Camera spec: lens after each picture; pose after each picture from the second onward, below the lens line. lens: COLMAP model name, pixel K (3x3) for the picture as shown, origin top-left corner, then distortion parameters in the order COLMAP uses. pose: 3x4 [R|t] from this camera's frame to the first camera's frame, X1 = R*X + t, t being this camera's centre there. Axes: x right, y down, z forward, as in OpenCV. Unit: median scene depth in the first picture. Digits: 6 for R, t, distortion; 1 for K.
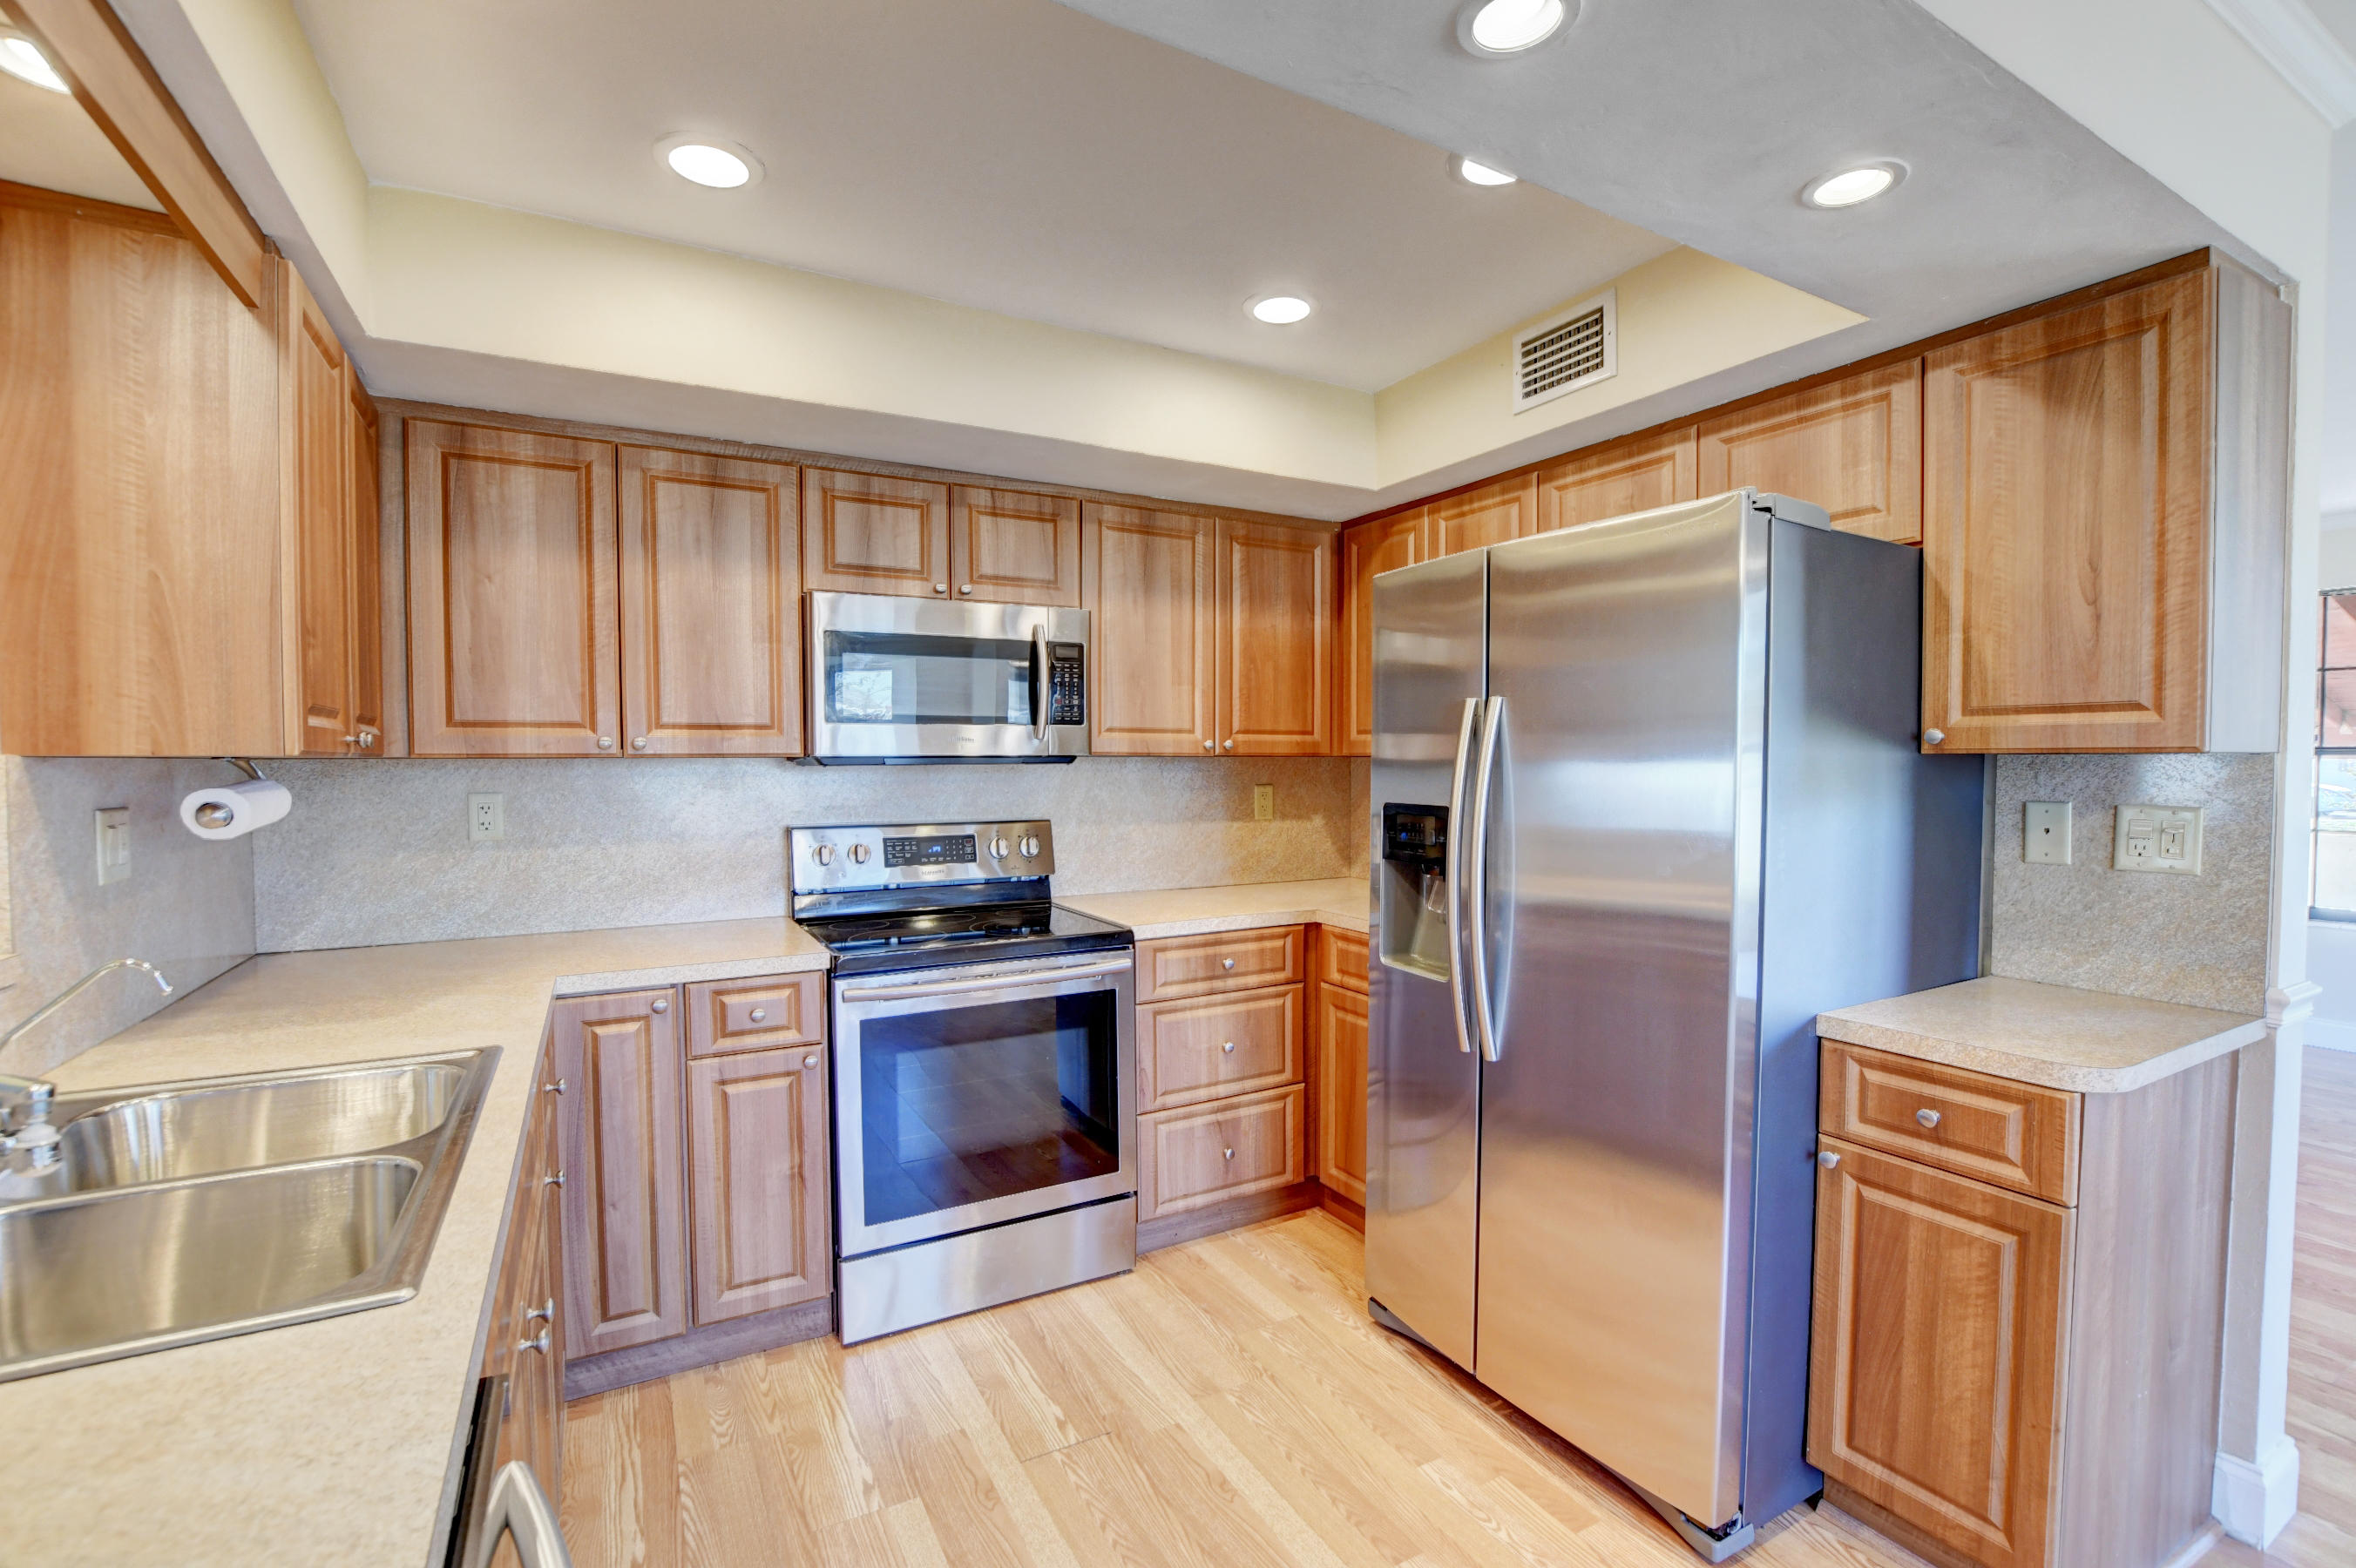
lens RADIAL K [[1029.5, 0, 1176.4], [0, 1029.5, 790.0], [0, 0, 1]] dist [-0.028695, 0.000392]
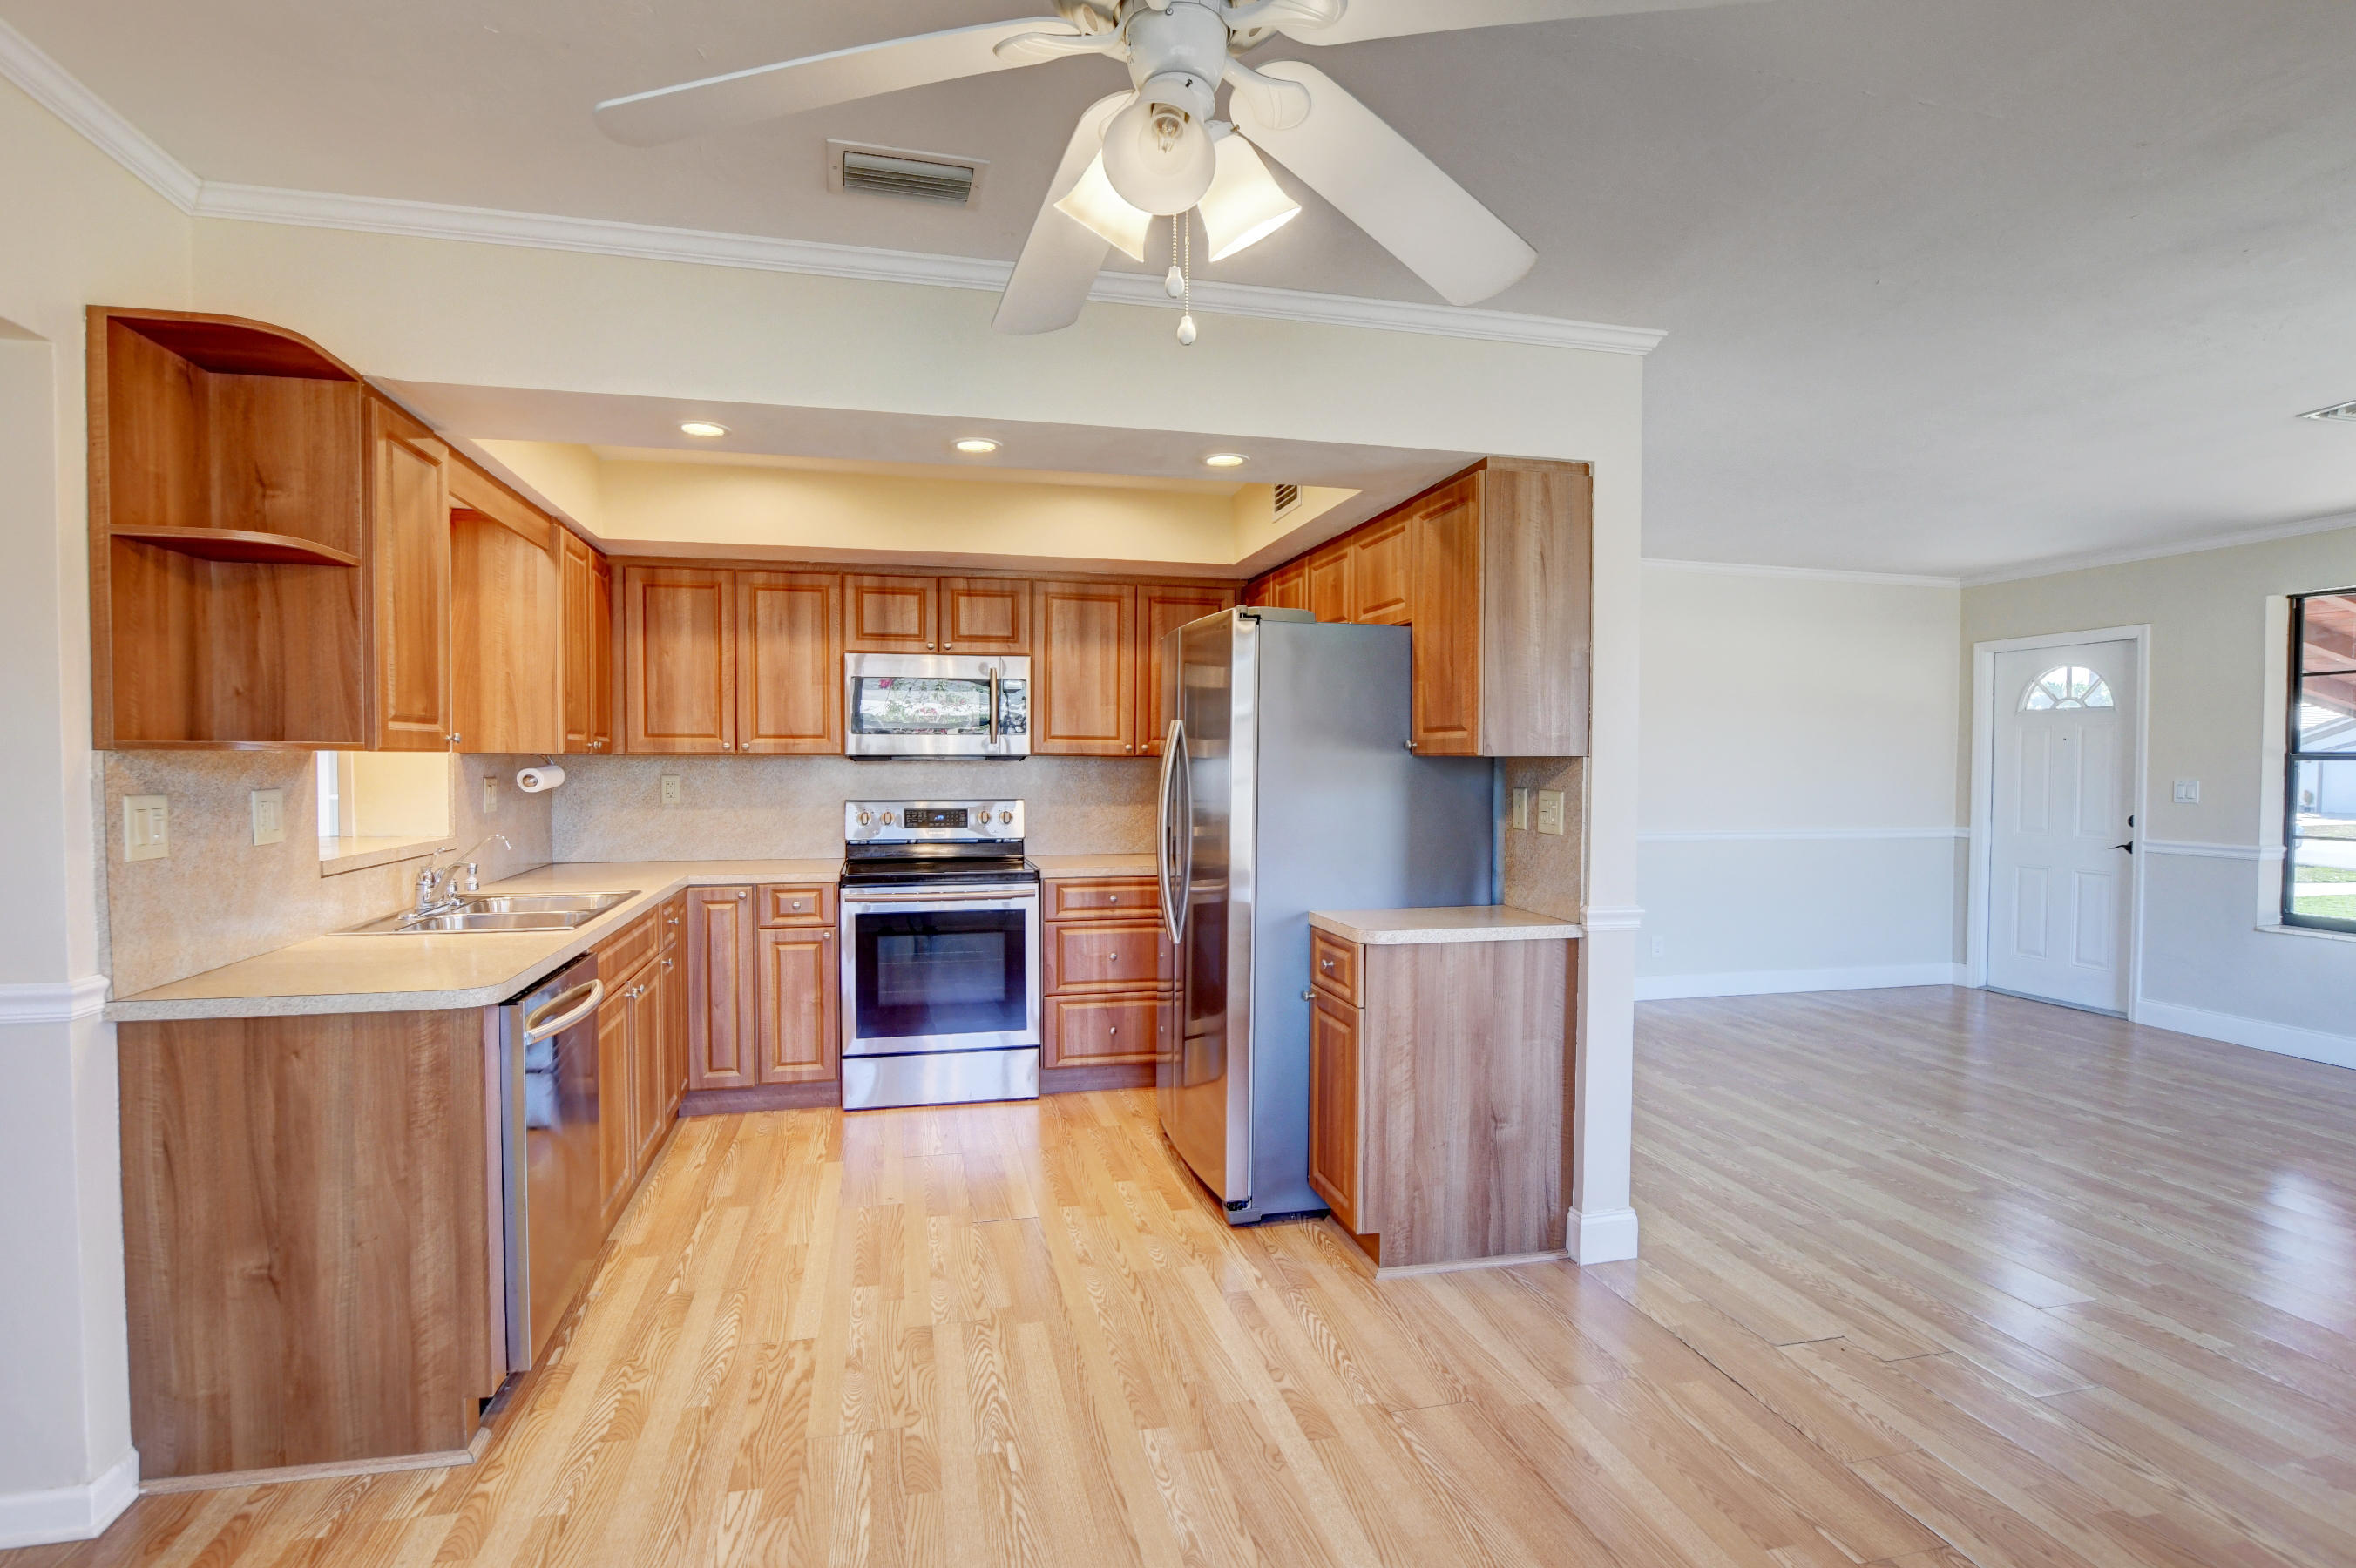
lens RADIAL K [[1174.5, 0, 1174.2], [0, 1174.5, 792.7], [0, 0, 1]] dist [-0.025365, 0.000439]
pose [[0.962165, 0.012764, -0.272167, 0.695756], [-0.013358, 0.999911, -0.000331, 0.022104], [0.272139, 0.003954, 0.962250, -0.682383]]
